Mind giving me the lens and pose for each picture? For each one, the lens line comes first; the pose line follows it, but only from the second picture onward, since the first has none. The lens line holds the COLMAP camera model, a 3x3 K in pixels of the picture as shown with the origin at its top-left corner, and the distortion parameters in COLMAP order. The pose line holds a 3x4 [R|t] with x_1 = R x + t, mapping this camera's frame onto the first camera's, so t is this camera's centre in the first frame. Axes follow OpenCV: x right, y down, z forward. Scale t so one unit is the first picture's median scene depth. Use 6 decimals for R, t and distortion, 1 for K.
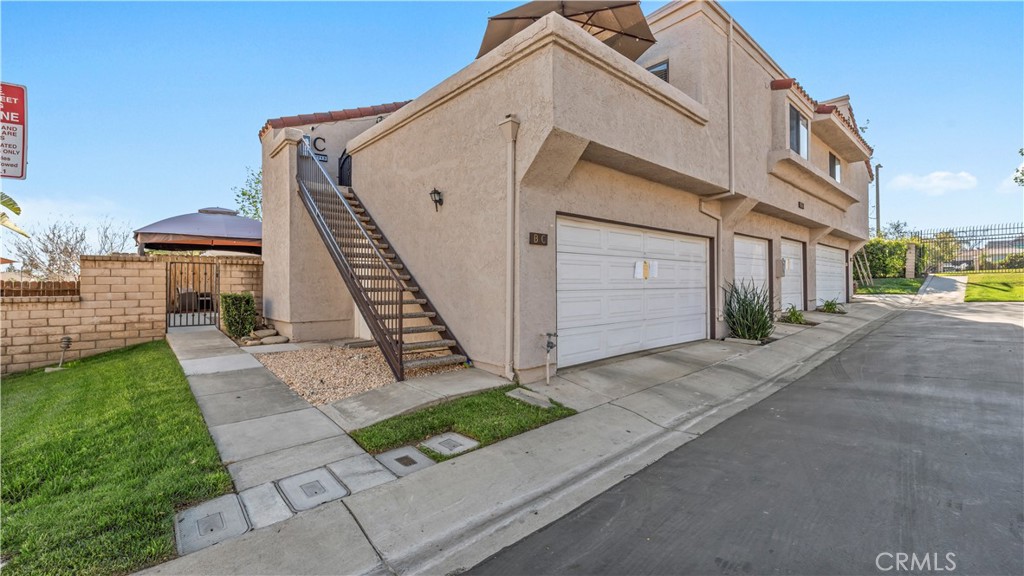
lens RADIAL K [[420.0, 0, 511.8], [0, 420.0, 282.4], [0, 0, 1]] dist [0.000214, -0.000144]
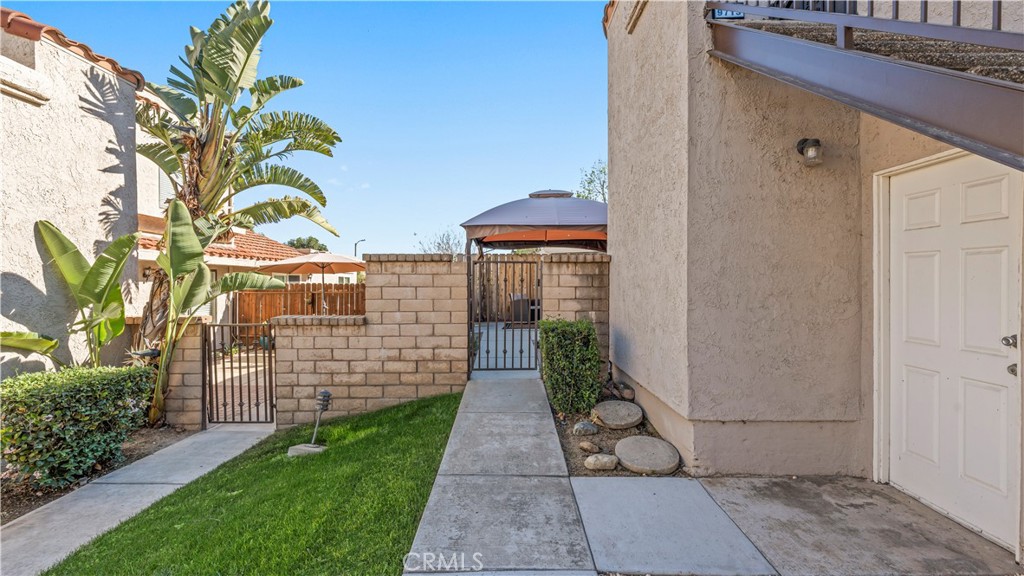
lens RADIAL K [[420.0, 0, 511.8], [0, 420.0, 282.4], [0, 0, 1]] dist [0.000214, -0.000144]
pose [[0.748951, 0.006536, -0.662593, -0.398784], [-0.000069, 0.999952, 0.009786, -0.025842], [0.662625, -0.007284, 0.748916, 0.623209]]
